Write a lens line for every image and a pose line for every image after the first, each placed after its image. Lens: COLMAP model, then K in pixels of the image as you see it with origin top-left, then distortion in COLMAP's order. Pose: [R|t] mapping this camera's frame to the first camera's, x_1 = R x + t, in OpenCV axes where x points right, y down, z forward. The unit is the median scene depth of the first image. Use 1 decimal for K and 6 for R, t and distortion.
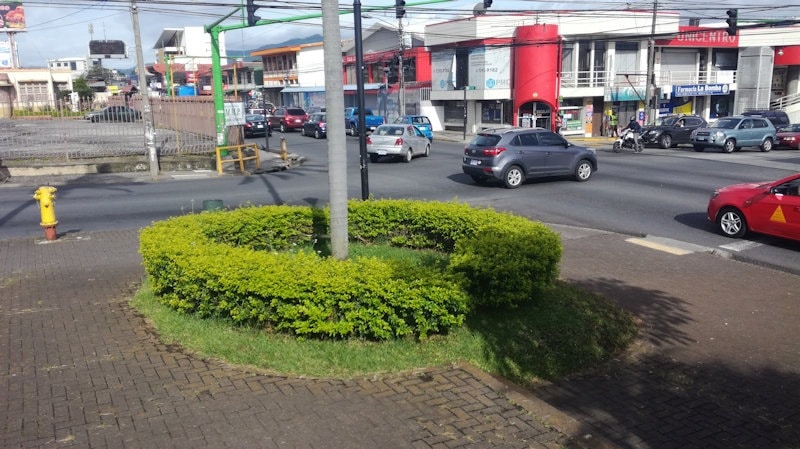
lens RADIAL K [[649.5, 0, 395.4], [0, 649.5, 227.4], [0, 0, 1]] dist [0.138632, -0.229502]
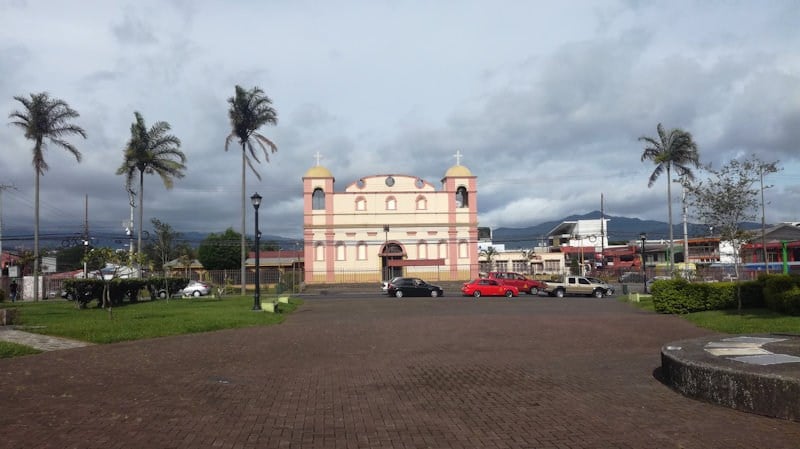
lens RADIAL K [[649.5, 0, 395.4], [0, 649.5, 227.4], [0, 0, 1]] dist [0.138632, -0.229502]
pose [[0.916035, -0.014551, -0.400834, -0.218461], [-0.089863, 0.966493, -0.240451, 0.135162], [0.390902, 0.256281, 0.884034, -0.643910]]
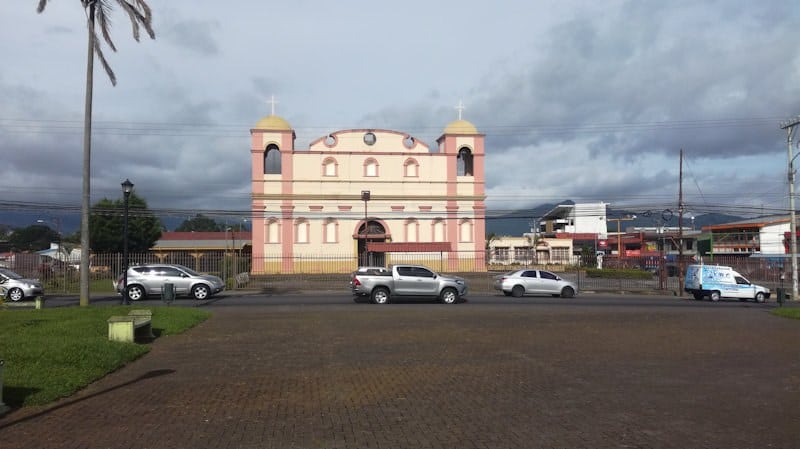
lens RADIAL K [[649.5, 0, 395.4], [0, 649.5, 227.4], [0, 0, 1]] dist [0.138632, -0.229502]
pose [[0.931449, 0.007605, -0.363792, -0.335594], [-0.095492, 0.969848, -0.224222, 0.087084], [0.351118, 0.243591, 0.904091, -0.401849]]
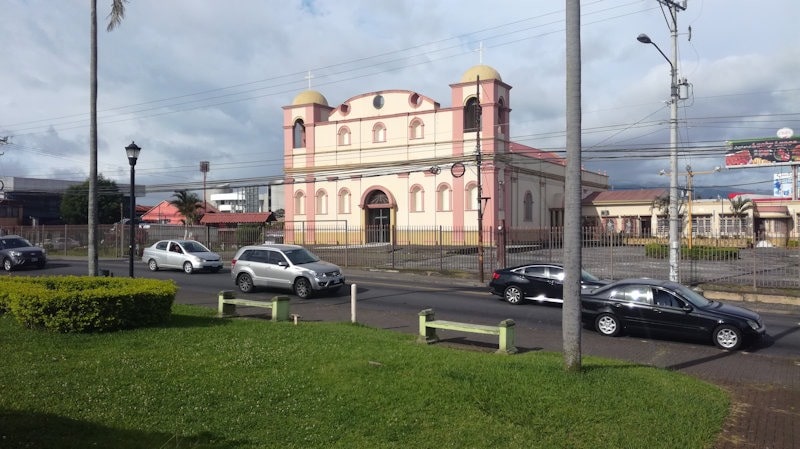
lens RADIAL K [[649.5, 0, 395.4], [0, 649.5, 227.4], [0, 0, 1]] dist [0.138632, -0.229502]
pose [[0.495690, 0.023145, -0.868191, 0.016497], [-0.187122, 0.979013, -0.080737, 0.002072], [0.848102, 0.202478, 0.489618, -0.031038]]
